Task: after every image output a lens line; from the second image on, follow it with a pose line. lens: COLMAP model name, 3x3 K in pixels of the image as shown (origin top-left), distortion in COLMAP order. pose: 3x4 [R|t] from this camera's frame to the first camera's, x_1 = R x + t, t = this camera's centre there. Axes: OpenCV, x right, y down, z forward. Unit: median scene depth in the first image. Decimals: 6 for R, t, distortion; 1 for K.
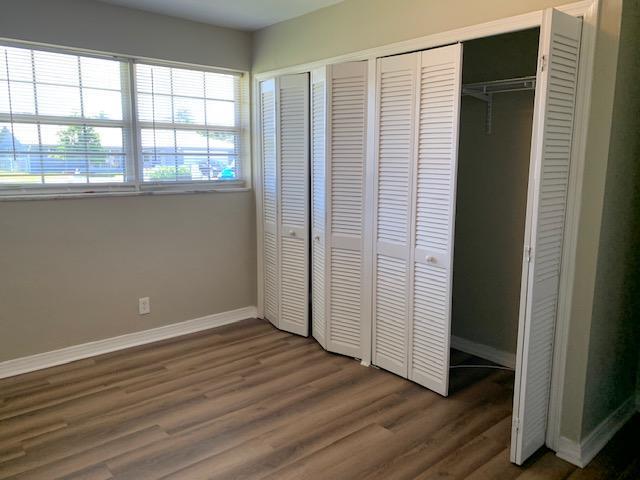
lens RADIAL K [[494.2, 0, 316.9], [0, 494.2, 237.5], [0, 0, 1]] dist [0.034660, -0.036859]
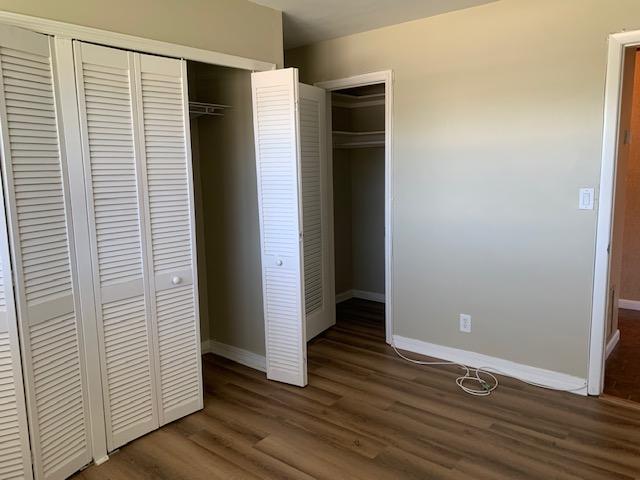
lens RADIAL K [[494.2, 0, 318.2], [0, 494.2, 240.5], [0, 0, 1]] dist [0.034660, -0.036859]
pose [[-0.169075, -0.152409, 0.973748, -0.690744], [0.185930, 0.965301, 0.183371, -0.145323], [-0.967907, 0.212052, -0.134871, 0.814082]]
